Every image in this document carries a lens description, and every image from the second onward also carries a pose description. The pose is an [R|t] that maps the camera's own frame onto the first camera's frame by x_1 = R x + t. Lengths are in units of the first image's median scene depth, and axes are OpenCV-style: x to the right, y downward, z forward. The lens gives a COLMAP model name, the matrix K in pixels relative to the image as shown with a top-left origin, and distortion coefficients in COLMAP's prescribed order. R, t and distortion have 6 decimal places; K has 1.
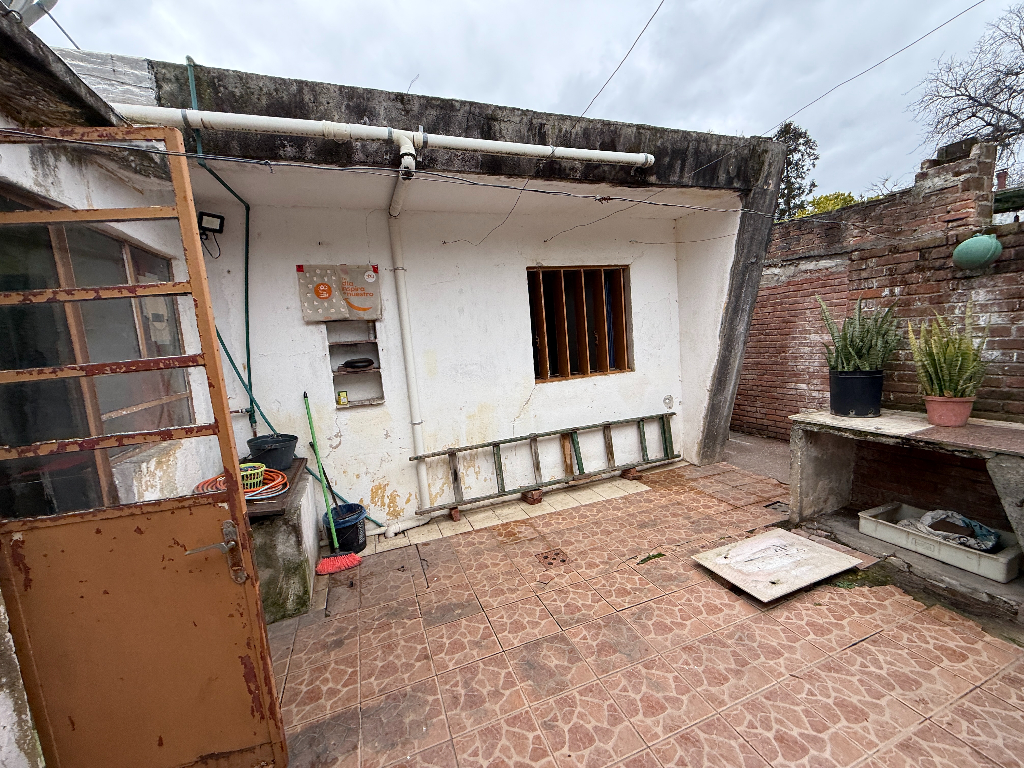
lens RADIAL K [[409.4, 0, 512.0], [0, 409.4, 384.0], [0, 0, 1]] dist [0.000266, 0.000230]
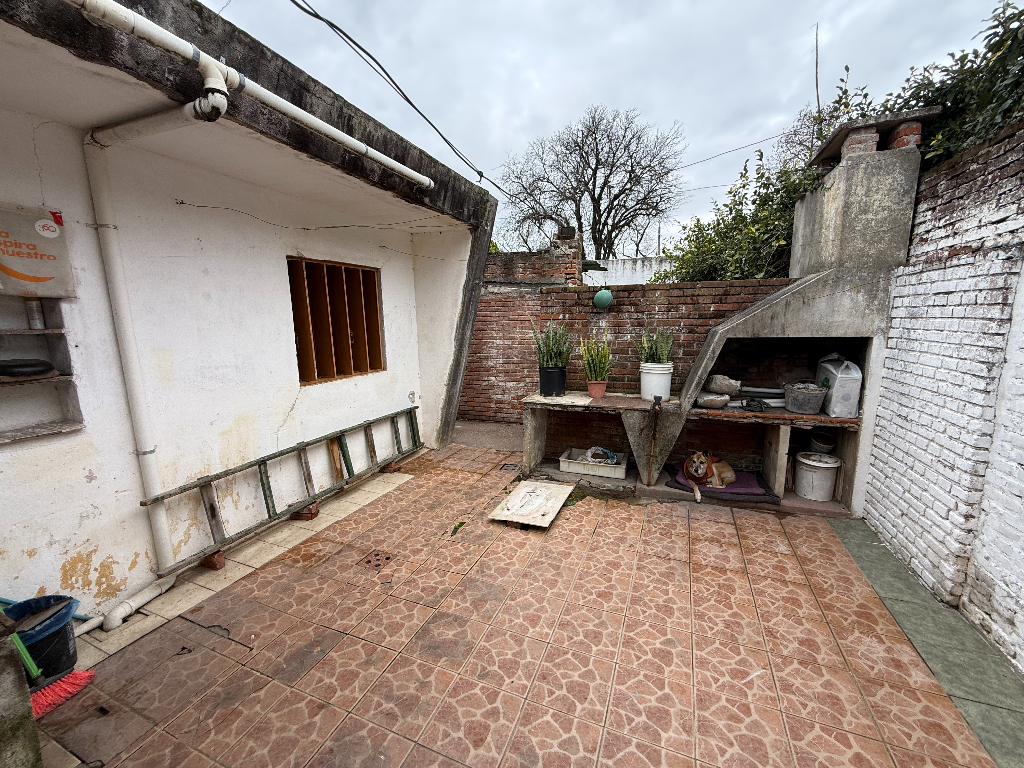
lens RADIAL K [[407.0, 0, 509.0], [0, 407.0, 384.5], [0, 0, 1]] dist [-0.001037, 0.000322]
pose [[0.678754, -0.048933, 0.732734, -0.327317], [0.043327, 0.998708, 0.026560, -0.011400], [-0.733087, 0.013720, 0.679997, 0.070648]]
